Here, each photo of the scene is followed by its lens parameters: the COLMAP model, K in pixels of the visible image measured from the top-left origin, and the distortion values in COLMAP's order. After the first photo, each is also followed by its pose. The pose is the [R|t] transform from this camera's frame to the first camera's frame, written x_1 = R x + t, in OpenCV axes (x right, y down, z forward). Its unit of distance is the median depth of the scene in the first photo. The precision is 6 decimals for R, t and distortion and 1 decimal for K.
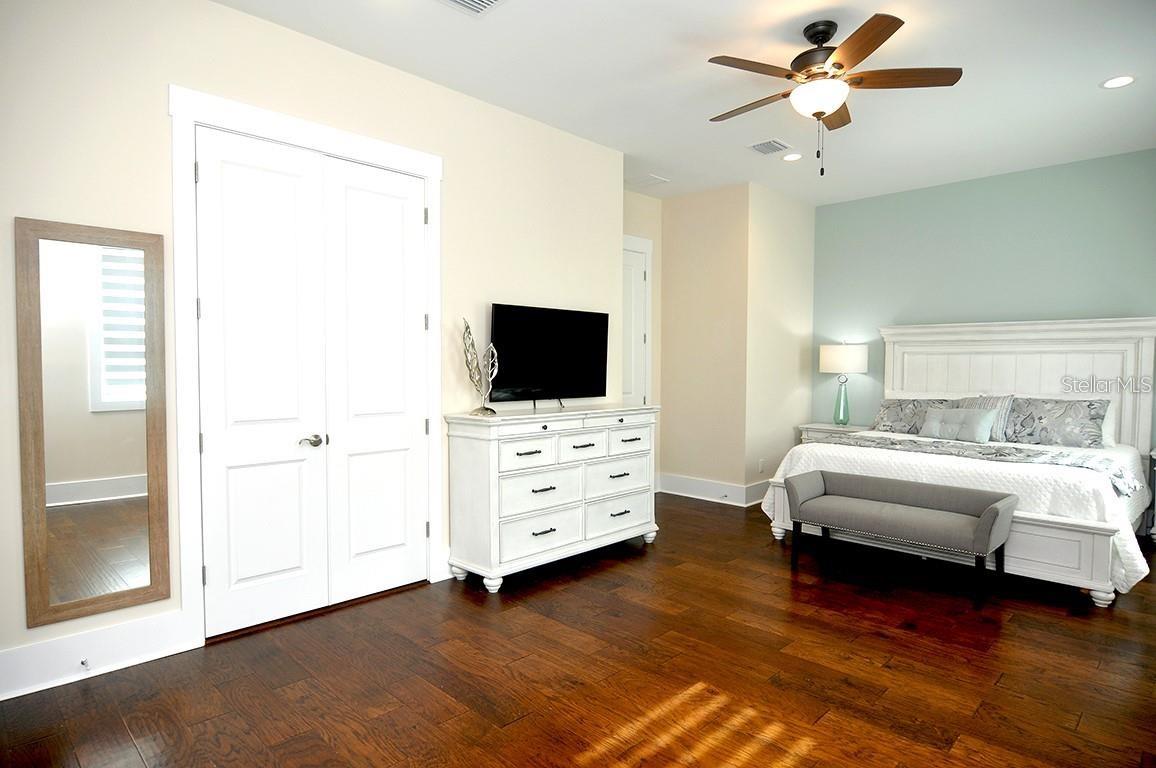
lens RADIAL K [[620.4, 0, 578.0], [0, 620.4, 384.0], [0, 0, 1]] dist [0.001947, -0.022505]
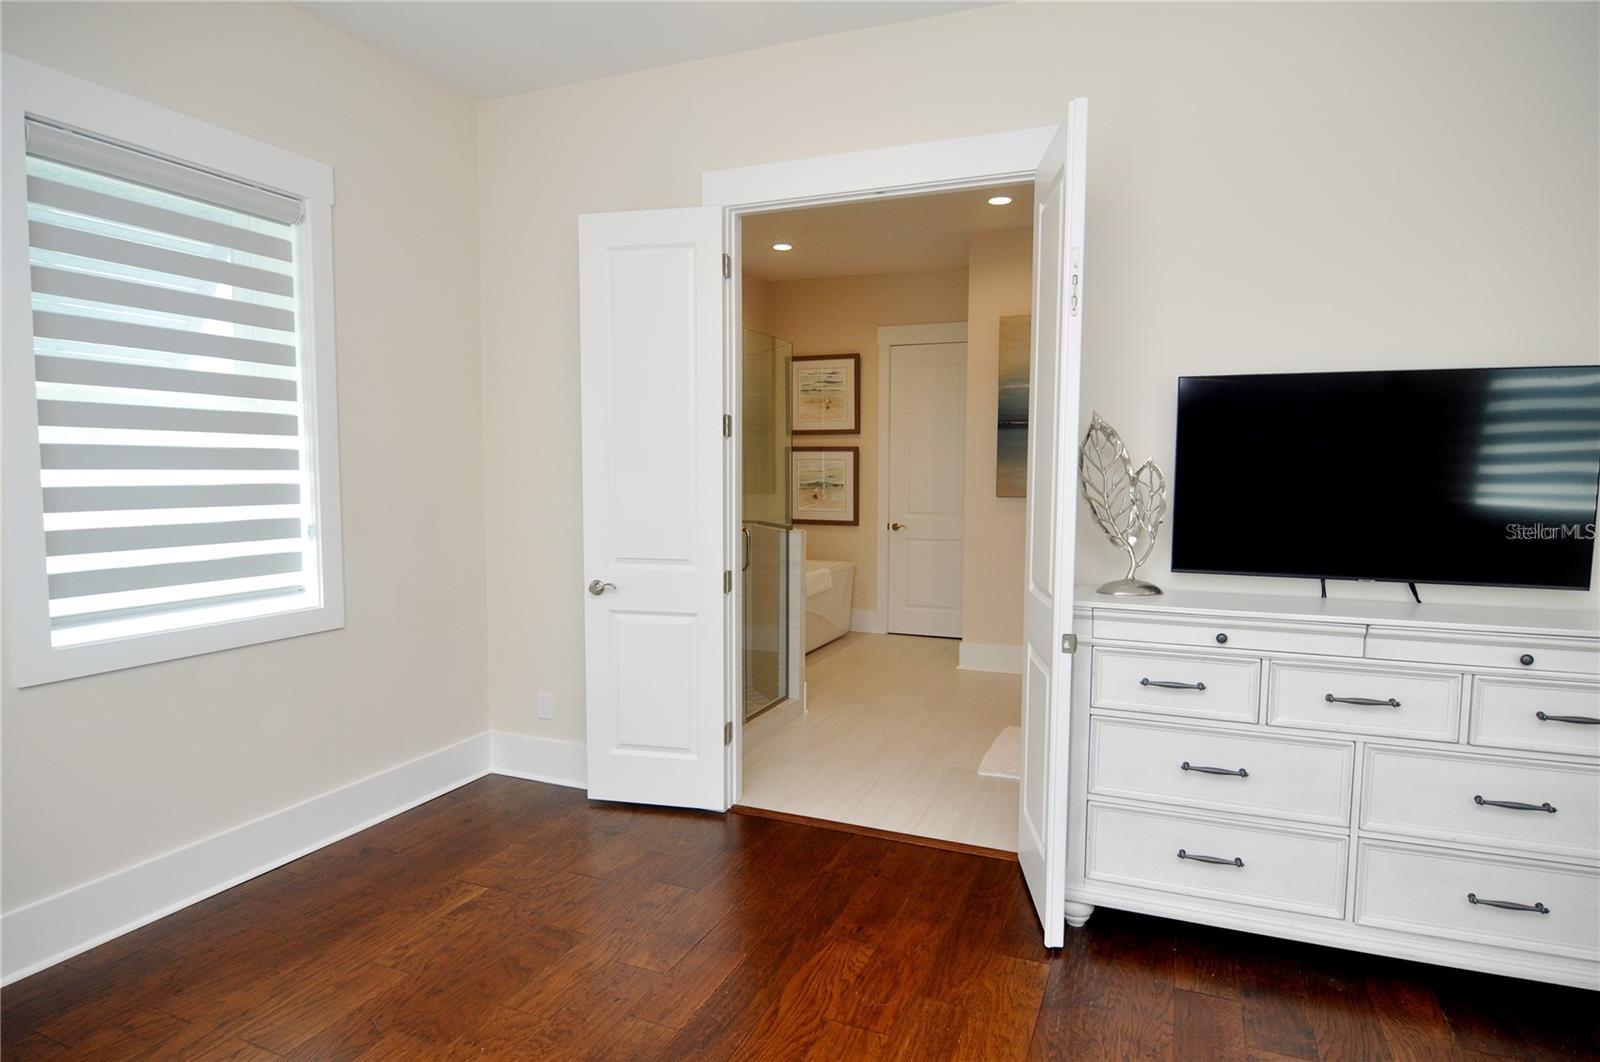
lens RADIAL K [[858.7, 0, 800.0], [0, 858.7, 531.0], [0, 0, 1]] dist [0.001947, -0.022505]
pose [[0.382393, 0.057059, -0.922236, 0.397774], [-0.033146, 0.998296, 0.048021, -0.030118], [0.923405, 0.012205, 0.383633, 0.443522]]
